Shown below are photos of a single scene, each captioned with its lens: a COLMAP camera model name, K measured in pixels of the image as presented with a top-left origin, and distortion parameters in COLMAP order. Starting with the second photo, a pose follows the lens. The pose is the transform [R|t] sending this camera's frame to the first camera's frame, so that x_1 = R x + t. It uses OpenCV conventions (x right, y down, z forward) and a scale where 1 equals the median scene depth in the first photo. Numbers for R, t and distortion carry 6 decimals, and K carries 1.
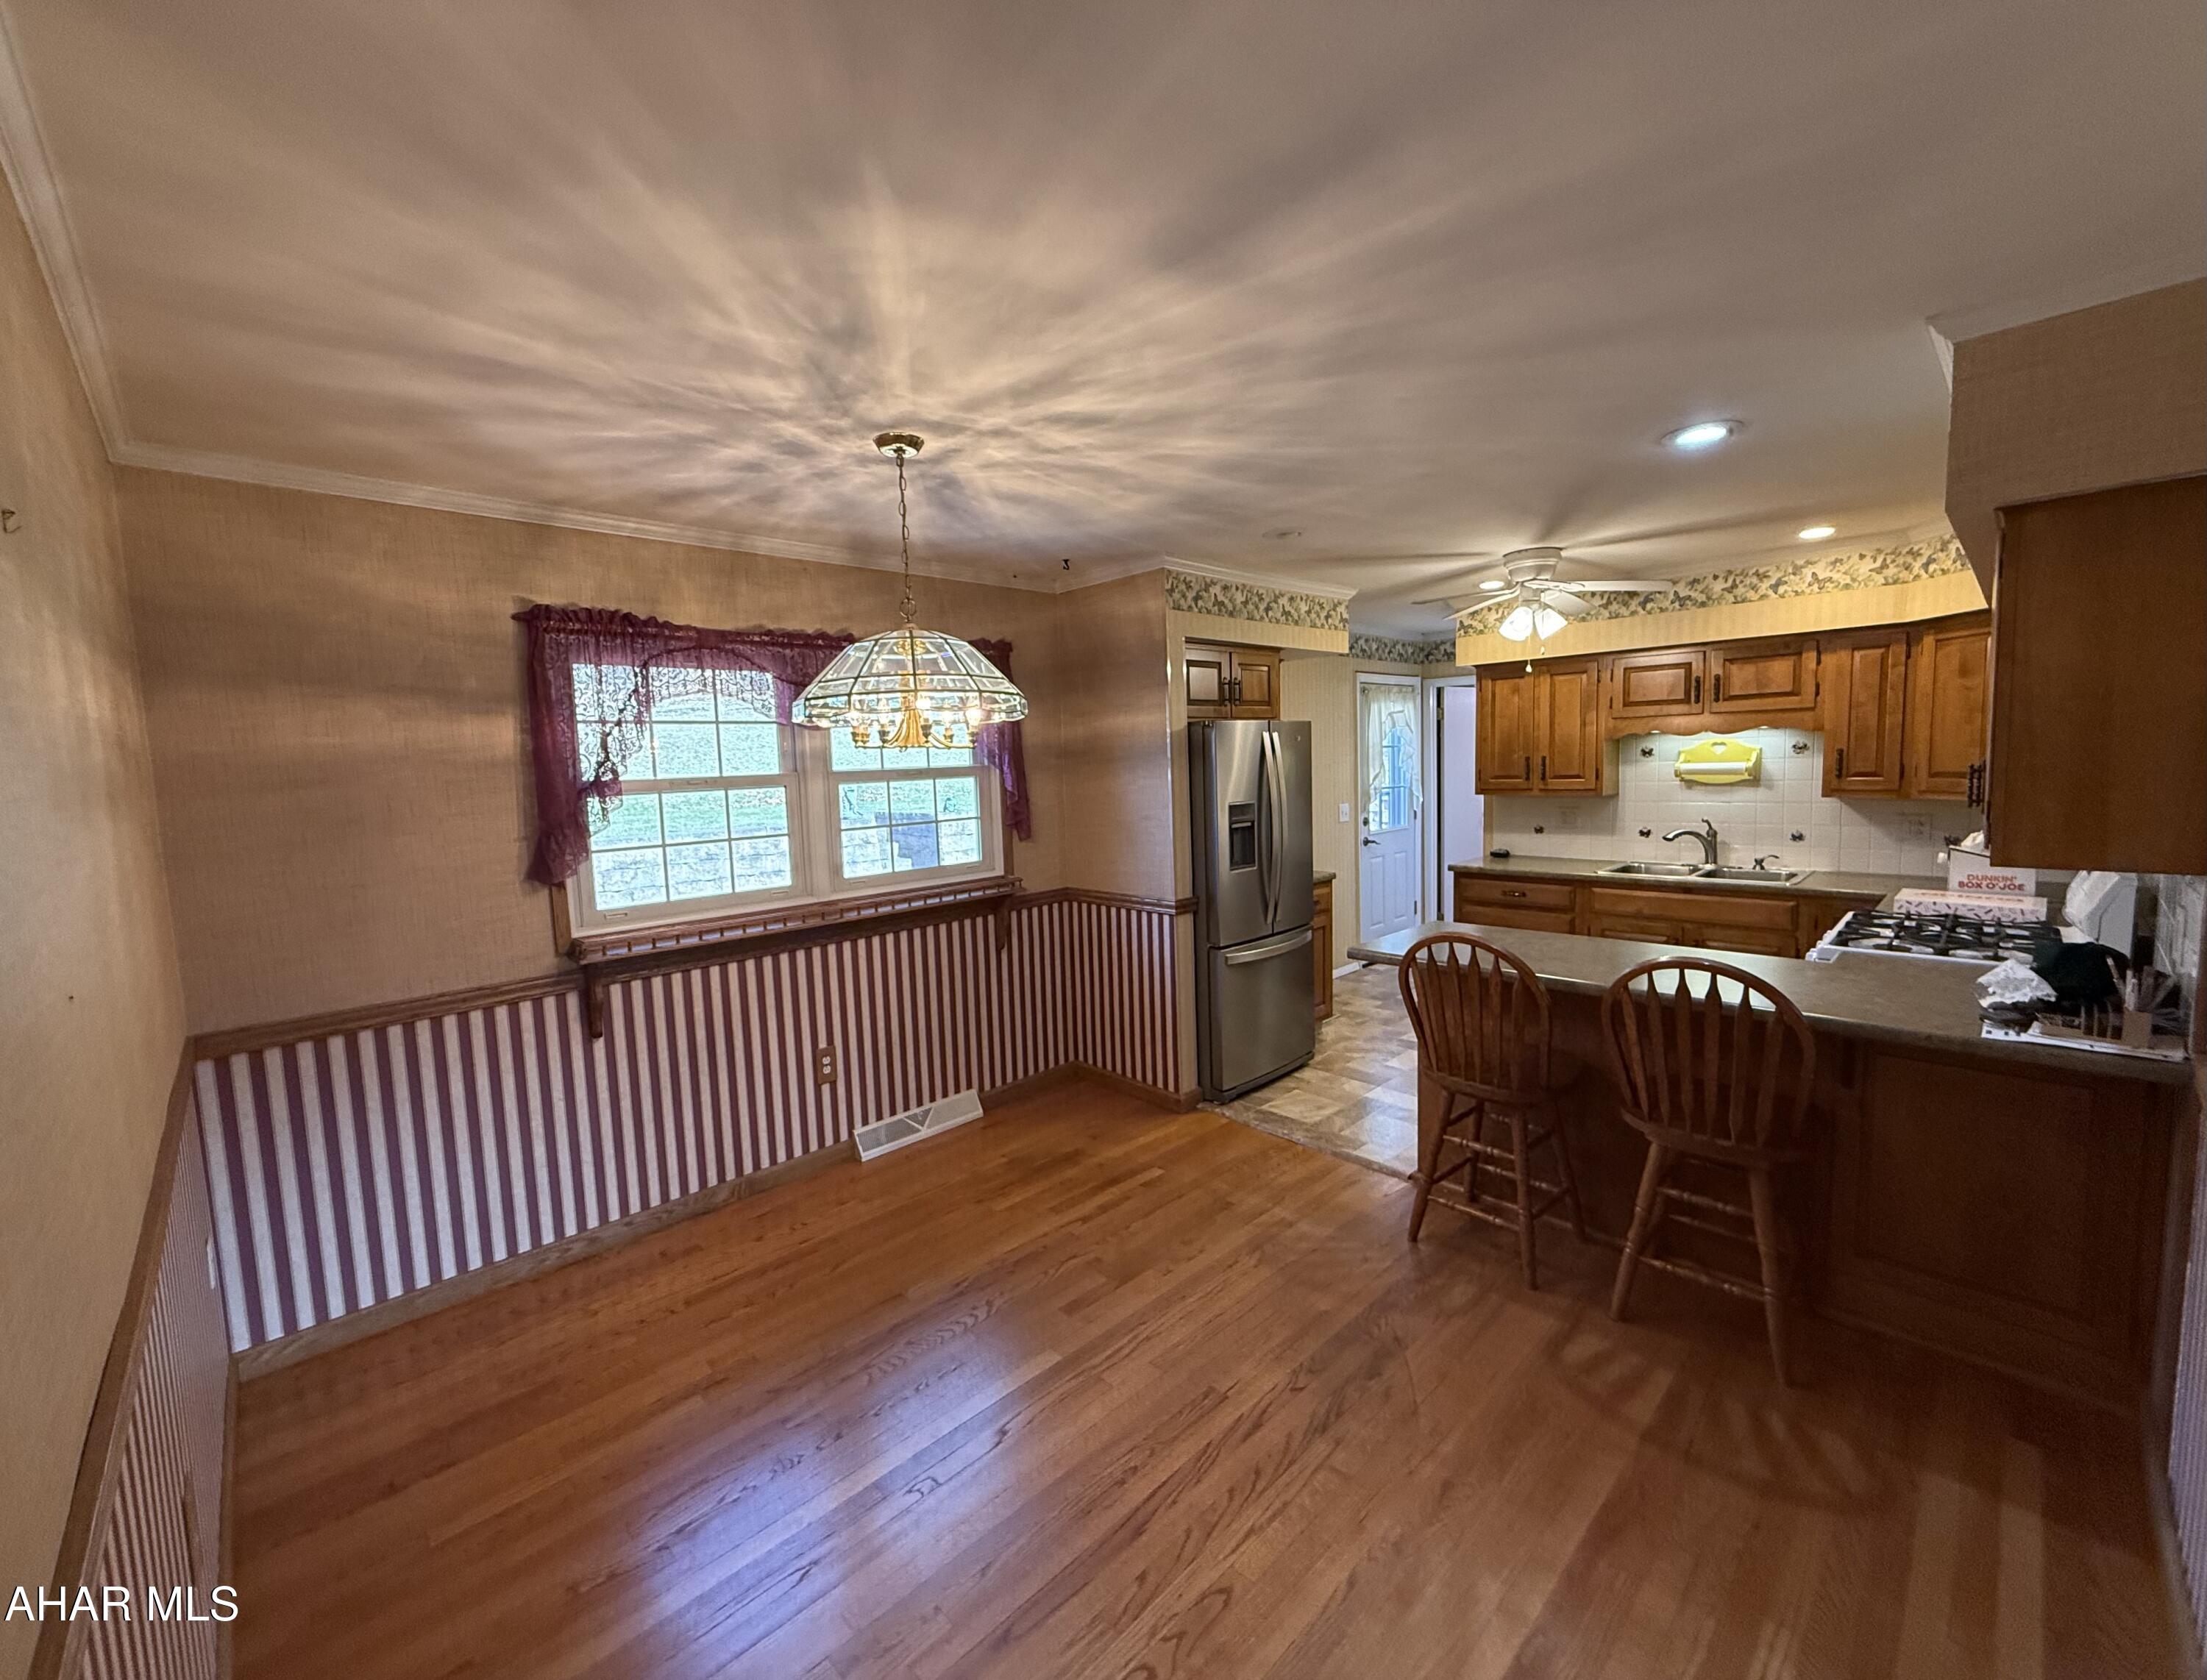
lens RADIAL K [[885.8, 0, 1109.9], [0, 885.8, 837.1], [0, 0, 1]] dist [-0.000520, -0.000004]
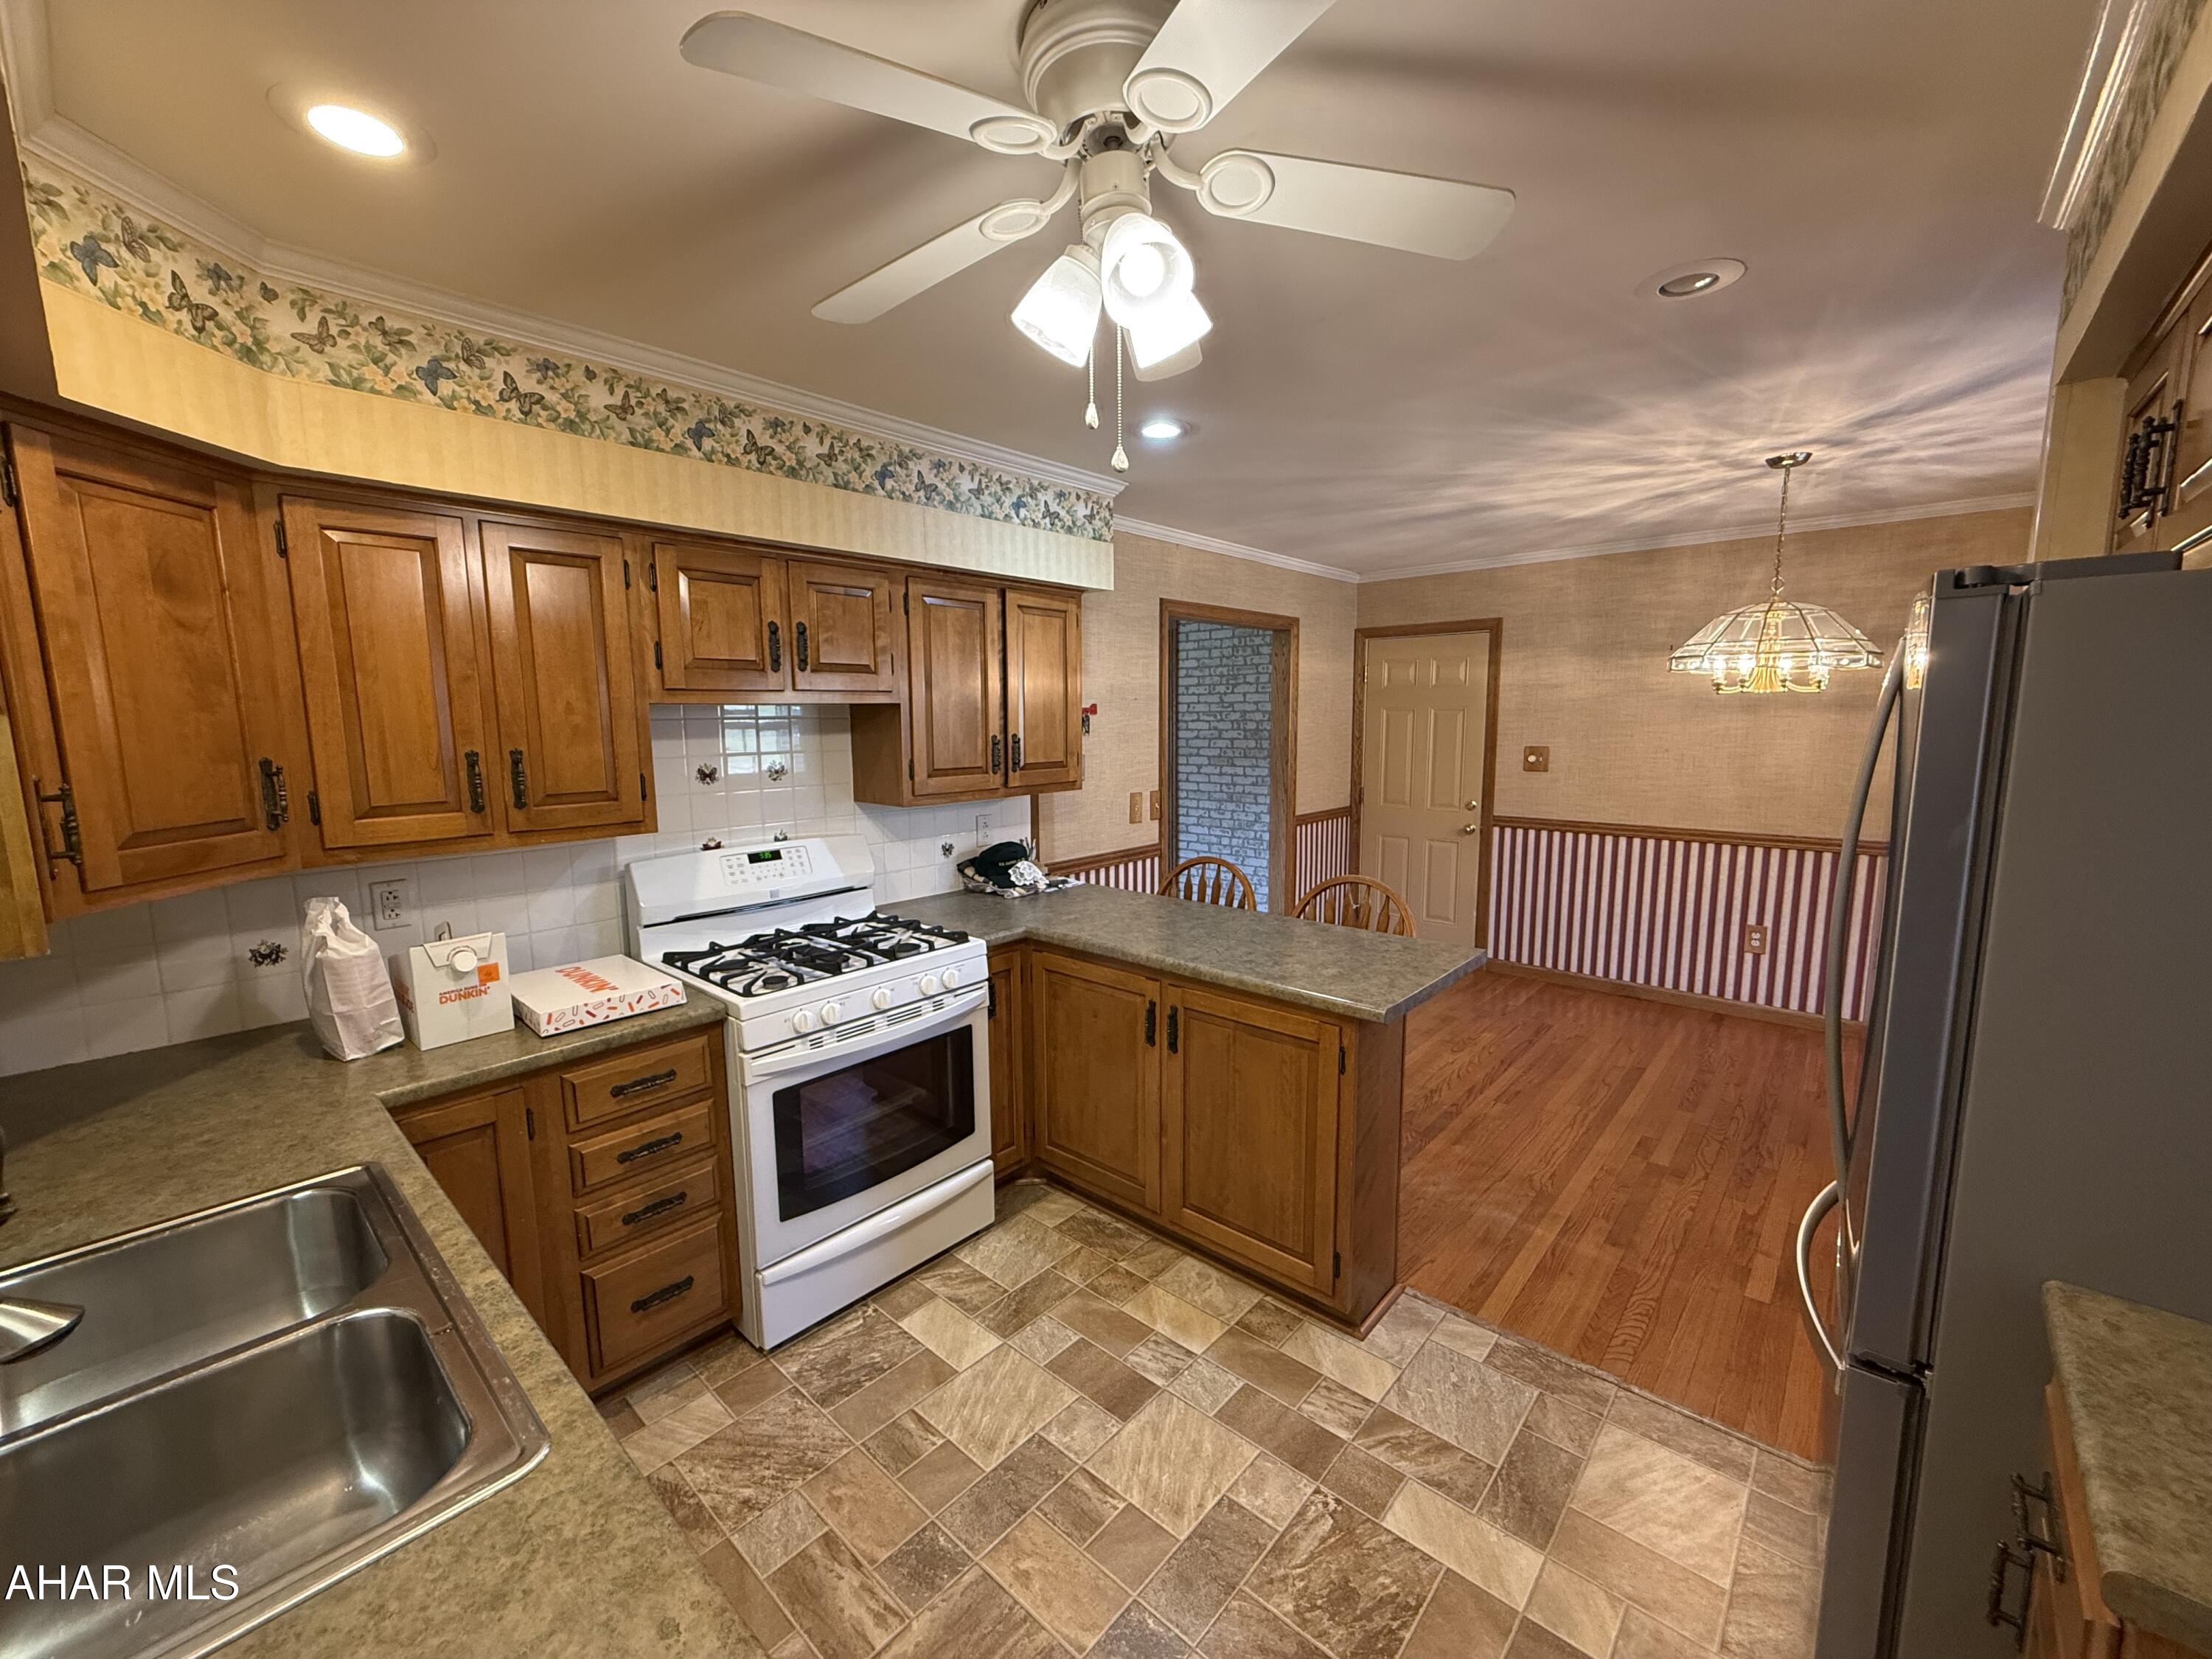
lens RADIAL K [[885.6, 0, 1089.2], [0, 885.6, 832.8], [0, 0, 1]] dist [-0.003465, -0.000027]
pose [[-0.997425, 0.052253, -0.049121, 0.825586], [0.039966, 0.973705, 0.224278, -0.220951], [0.059549, 0.221737, -0.973286, 2.158347]]
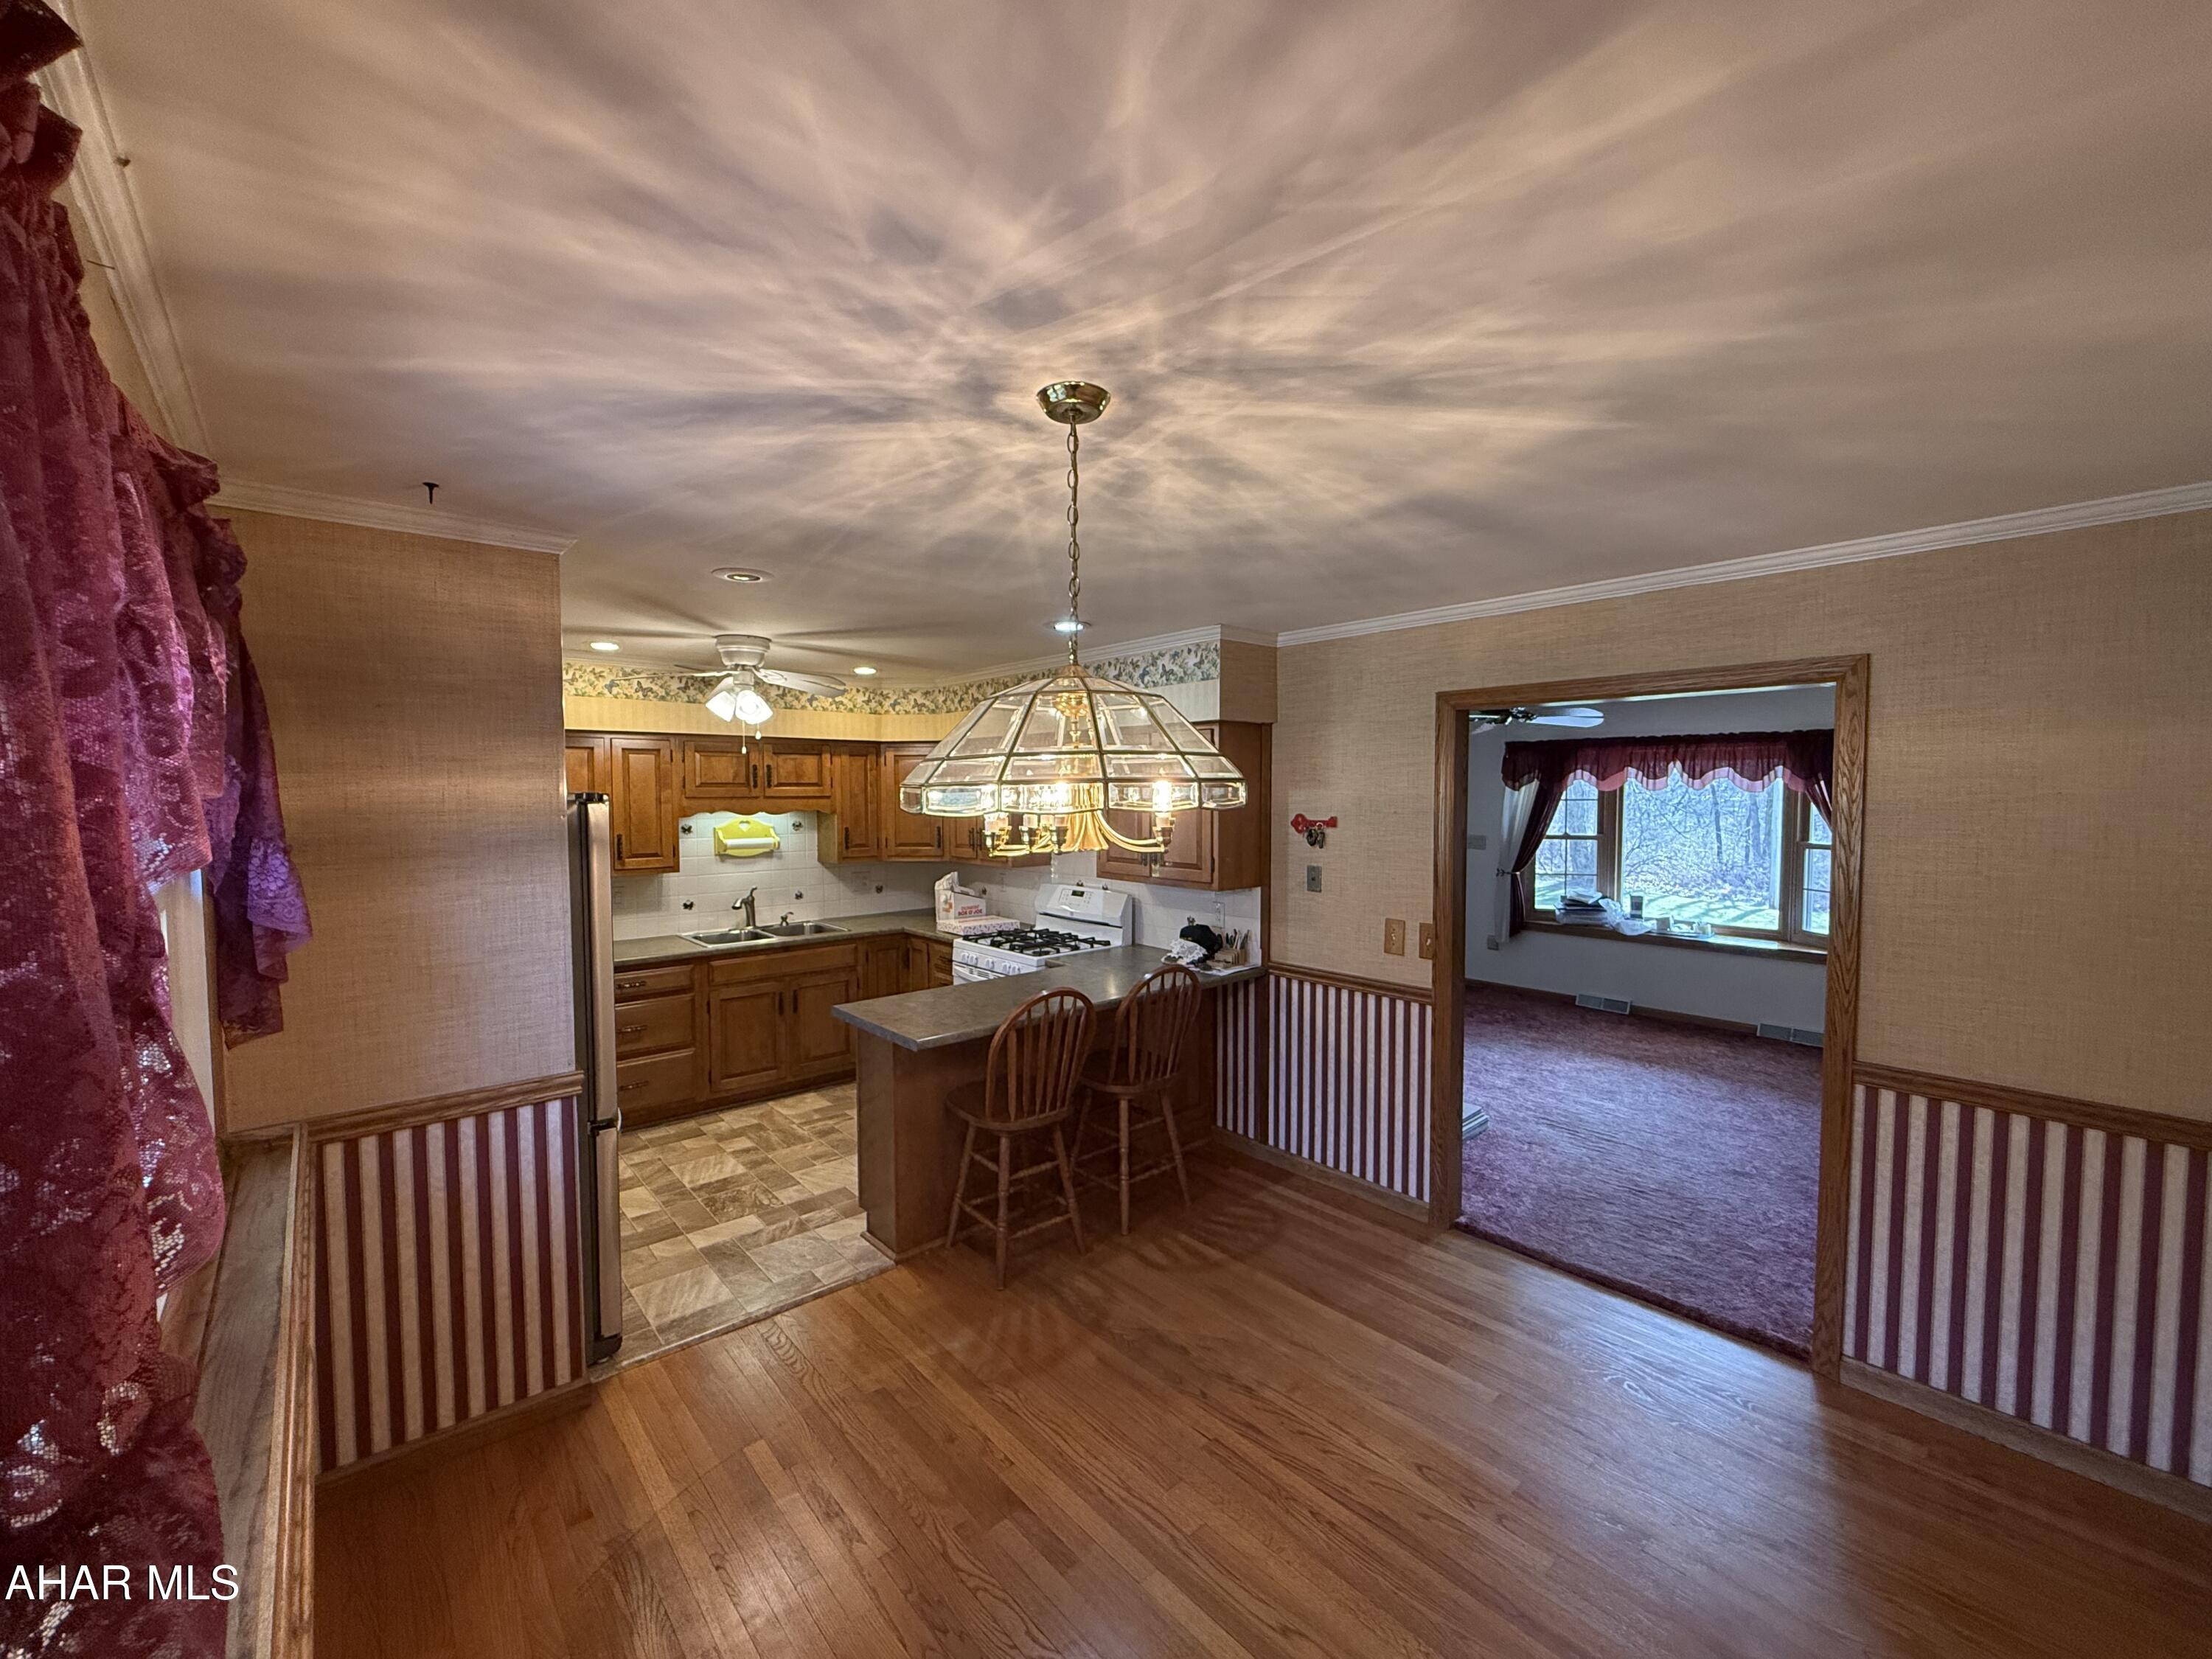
lens RADIAL K [[885.6, 0, 1092.8], [0, 885.6, 827.6], [0, 0, 1]] dist [-0.003465, -0.000027]
pose [[0.066188, -0.006748, 0.997784, -0.838912], [0.089596, 0.995978, 0.000792, -0.110805], [-0.993777, 0.089345, 0.066526, 0.893143]]
